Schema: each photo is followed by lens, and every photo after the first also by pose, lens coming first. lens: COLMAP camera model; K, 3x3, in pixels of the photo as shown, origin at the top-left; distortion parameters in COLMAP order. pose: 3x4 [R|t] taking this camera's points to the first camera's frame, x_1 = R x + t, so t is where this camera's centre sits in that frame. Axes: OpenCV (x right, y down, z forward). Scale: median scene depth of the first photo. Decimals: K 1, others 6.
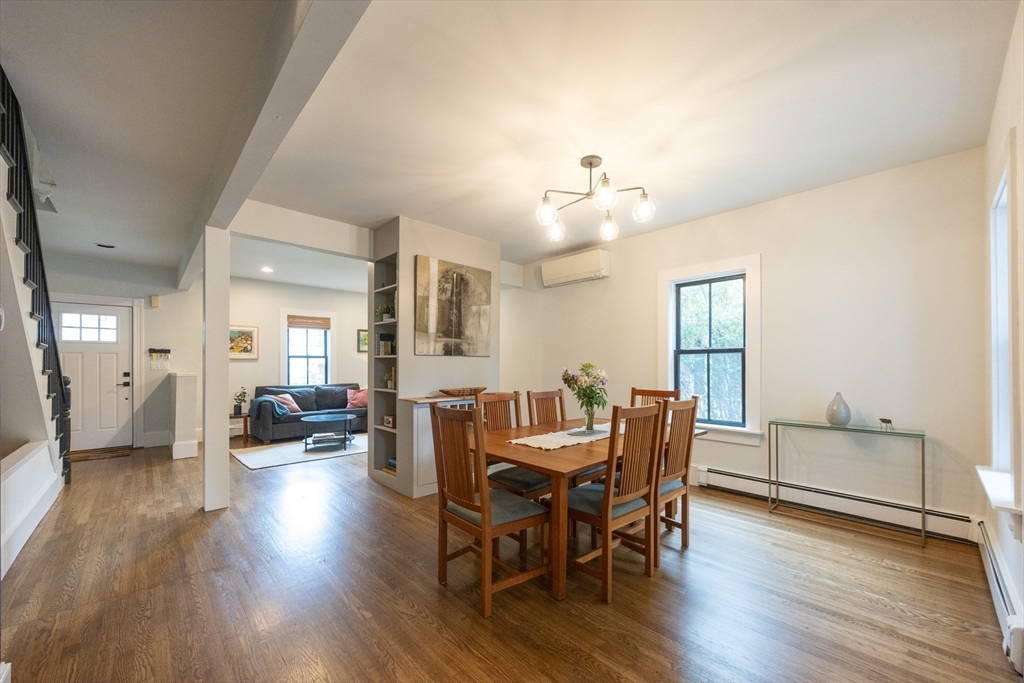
lens RADIAL K [[397.2, 0, 505.1], [0, 397.2, 365.1], [0, 0, 1]] dist [-0.000511, -0.000531]
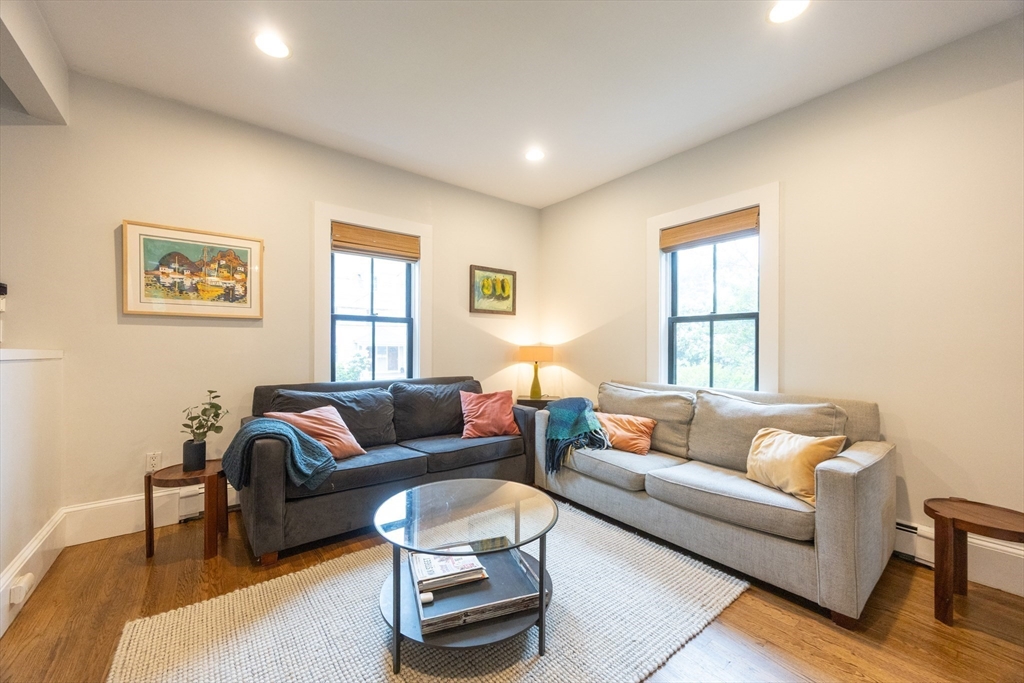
lens RADIAL K [[397.2, 0, 509.7], [0, 397.2, 347.0], [0, 0, 1]] dist [-0.000511, -0.000531]
pose [[0.996227, -0.000526, -0.086788, -0.506348], [-0.000204, 0.999965, -0.008401, 0.025726], [0.086790, 0.008387, 0.996191, 0.938738]]
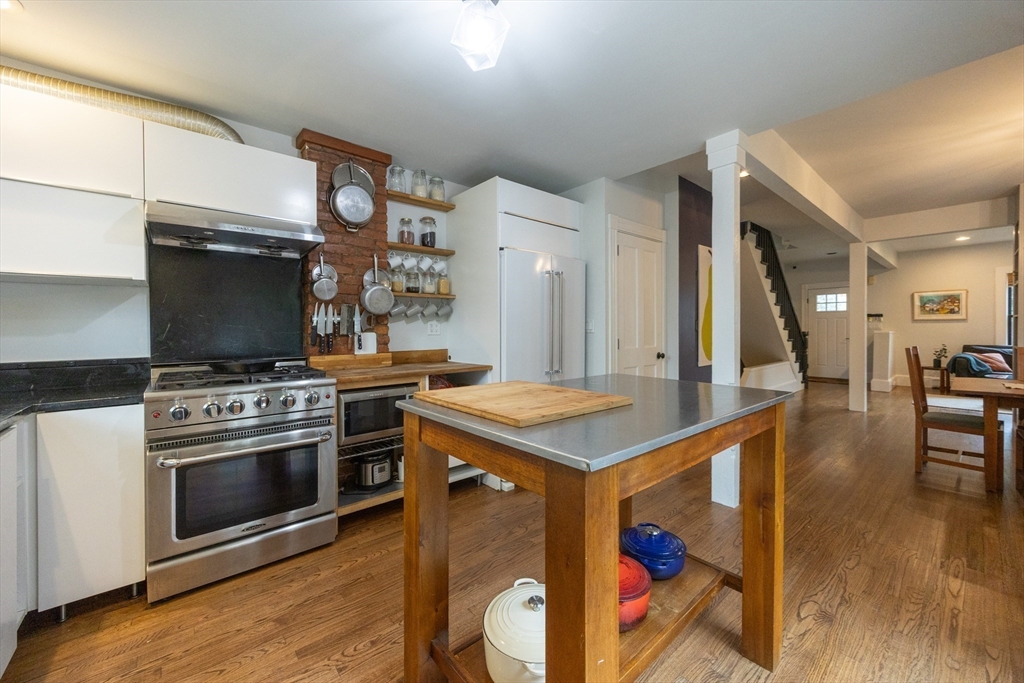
lens RADIAL K [[397.2, 0, 512.8], [0, 397.2, 331.4], [0, 0, 1]] dist [-0.000511, -0.000531]
pose [[-0.036657, 0.006237, -0.999308, 0.761078], [0.003801, 0.999974, 0.006101, 0.009428], [0.999321, -0.003575, -0.036680, -0.292774]]
